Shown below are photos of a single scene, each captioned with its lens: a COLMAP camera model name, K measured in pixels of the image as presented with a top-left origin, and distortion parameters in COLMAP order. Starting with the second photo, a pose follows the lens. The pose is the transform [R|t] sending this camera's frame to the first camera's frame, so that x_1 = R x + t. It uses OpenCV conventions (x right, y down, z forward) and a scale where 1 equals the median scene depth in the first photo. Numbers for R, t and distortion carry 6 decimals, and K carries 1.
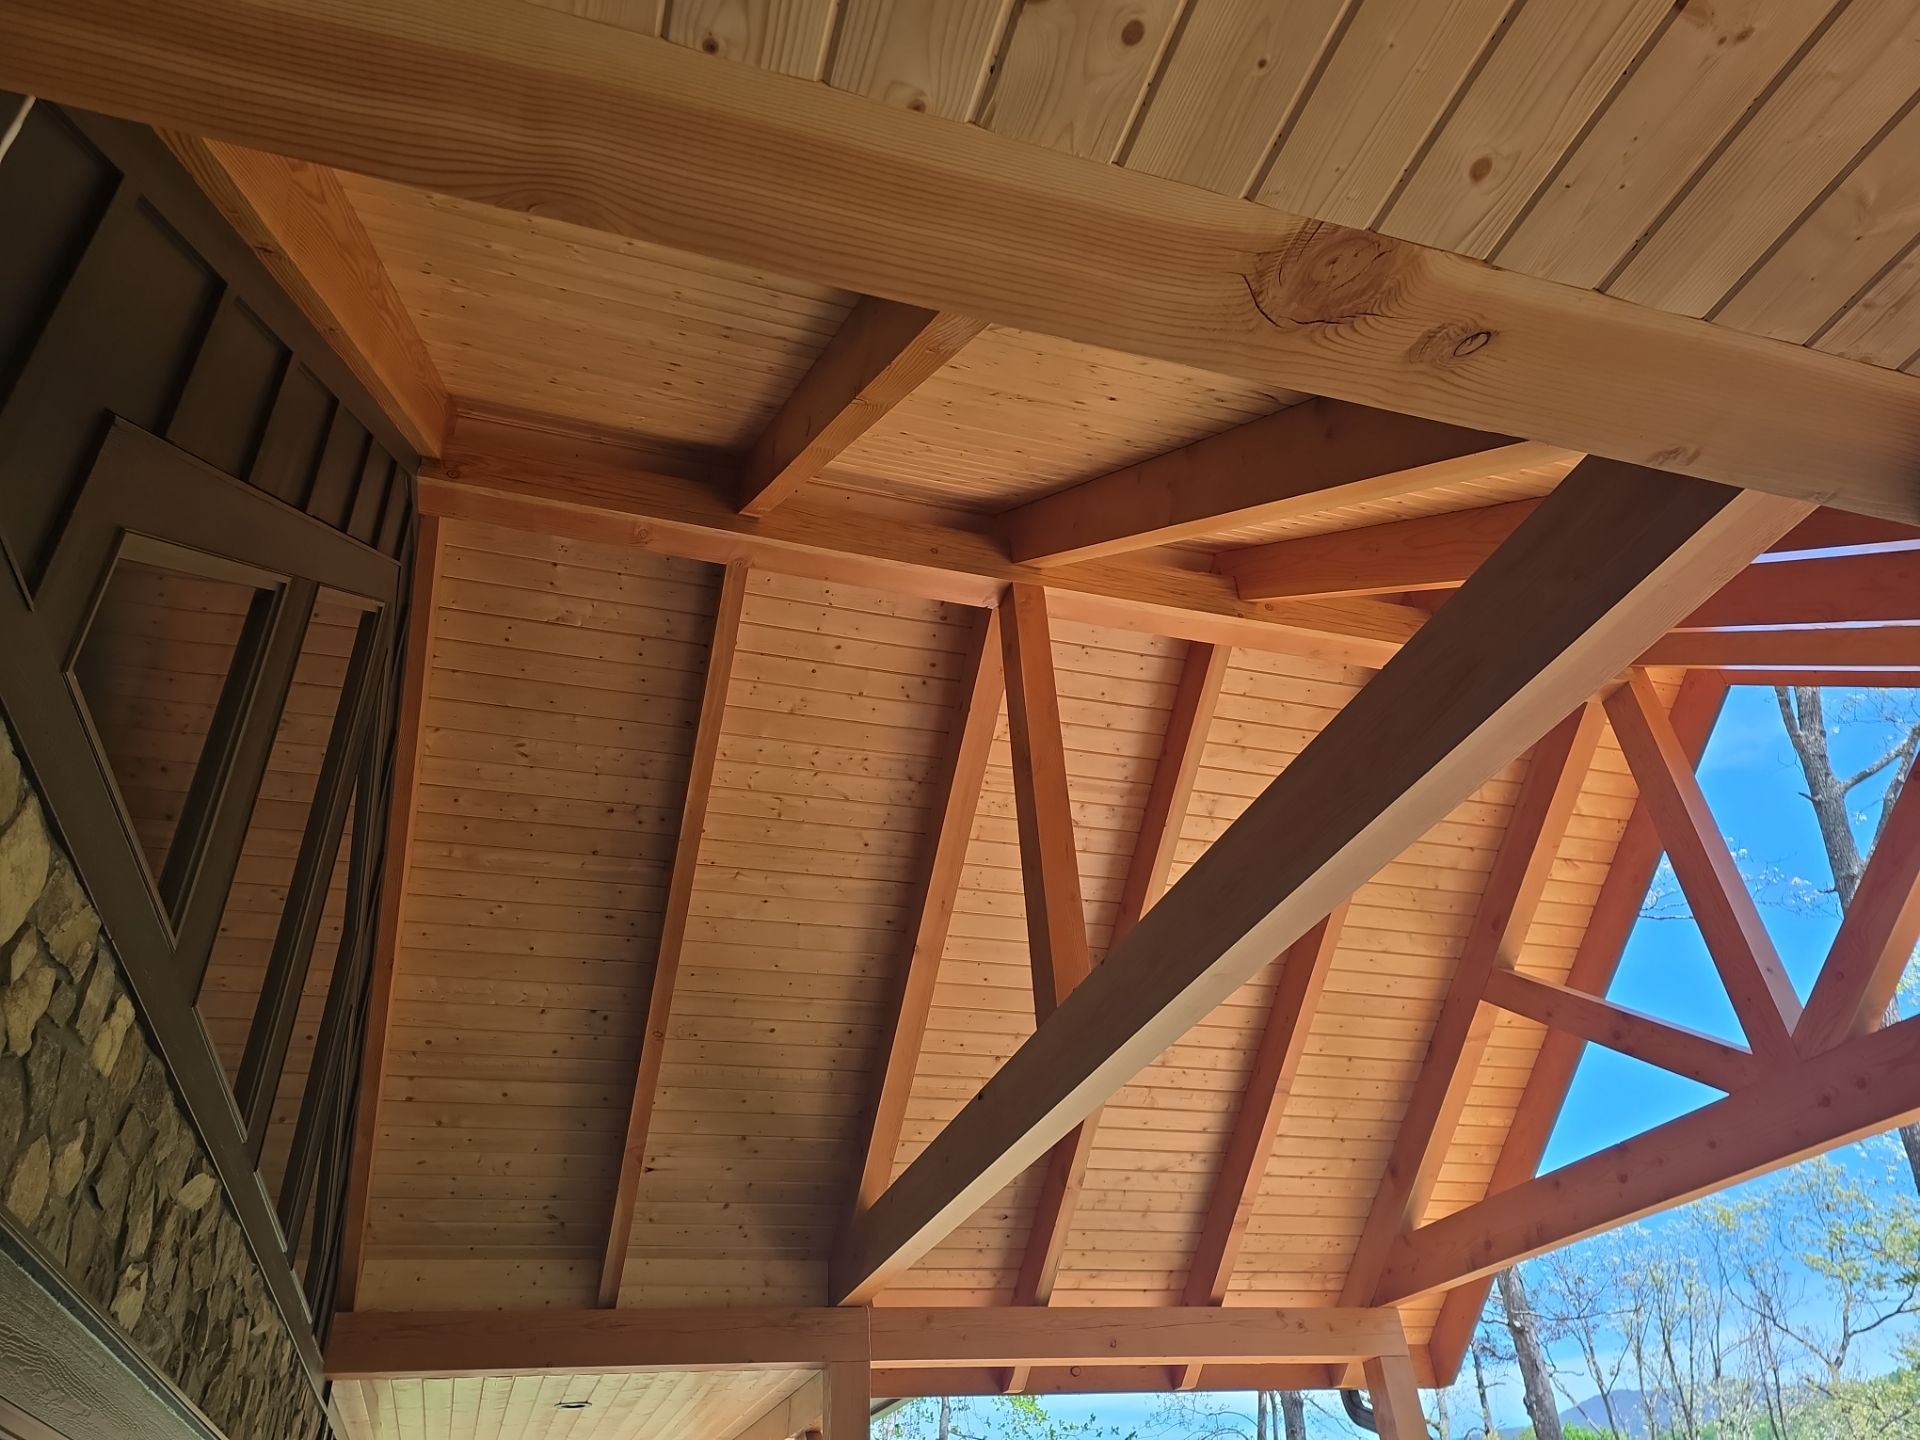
lens RADIAL K [[1291.3, 0, 957.0], [0, 1291.3, 715.5], [0, 0, 1]] dist [-0.001080, -0.007019]
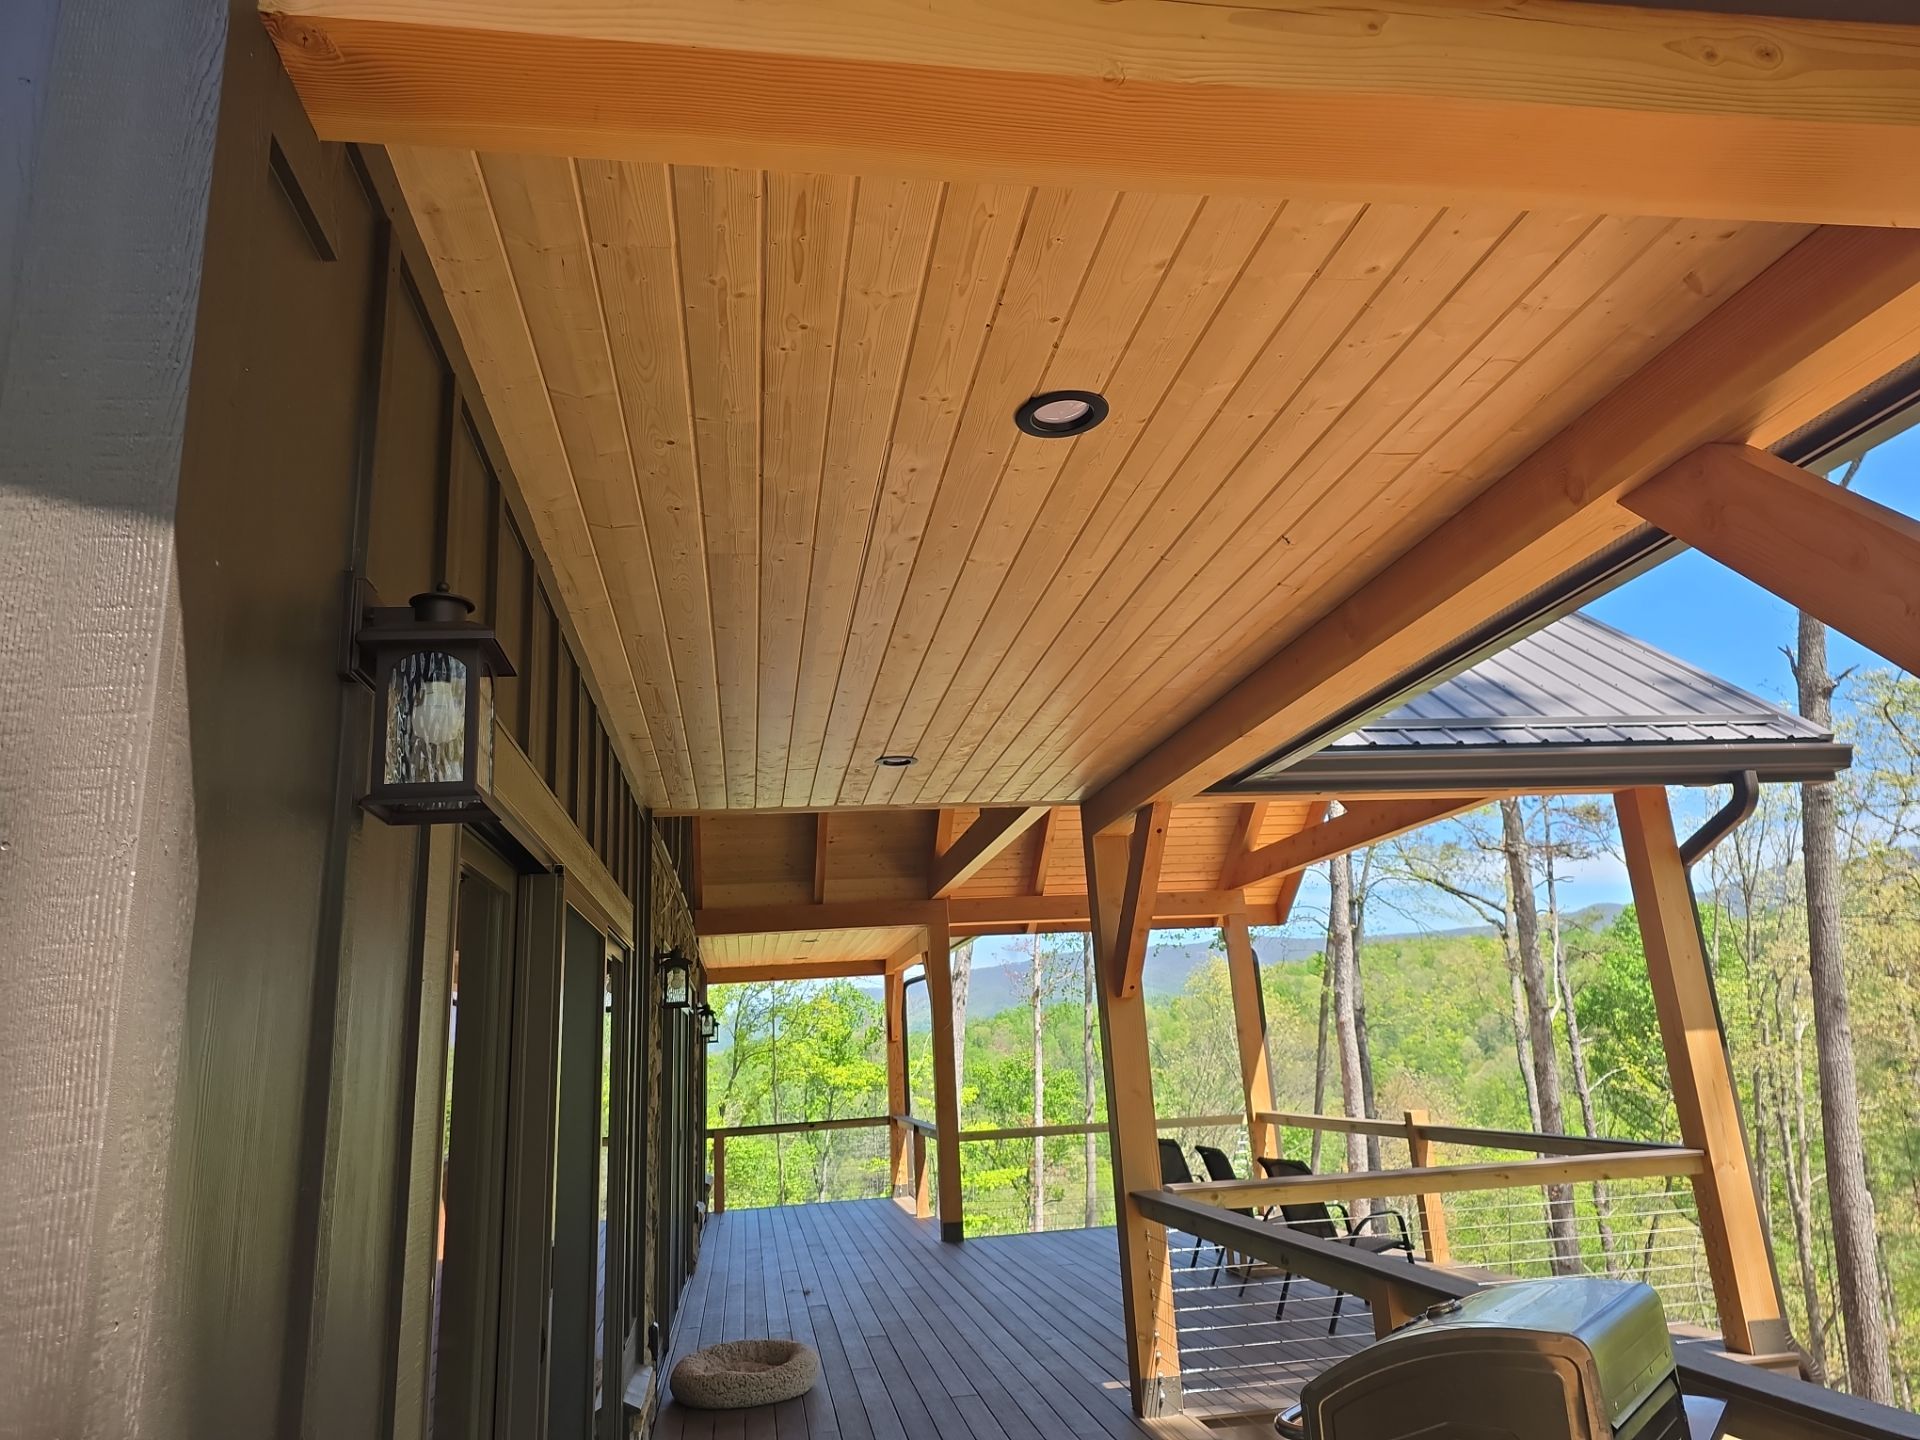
lens RADIAL K [[1291.3, 0, 962.1], [0, 1291.3, 718.7], [0, 0, 1]] dist [-0.001080, -0.007019]
pose [[0.988402, -0.030917, -0.148681, 0.259254], [0.082008, 0.932692, 0.351227, -0.499024], [0.127814, -0.359346, 0.924410, -0.737577]]
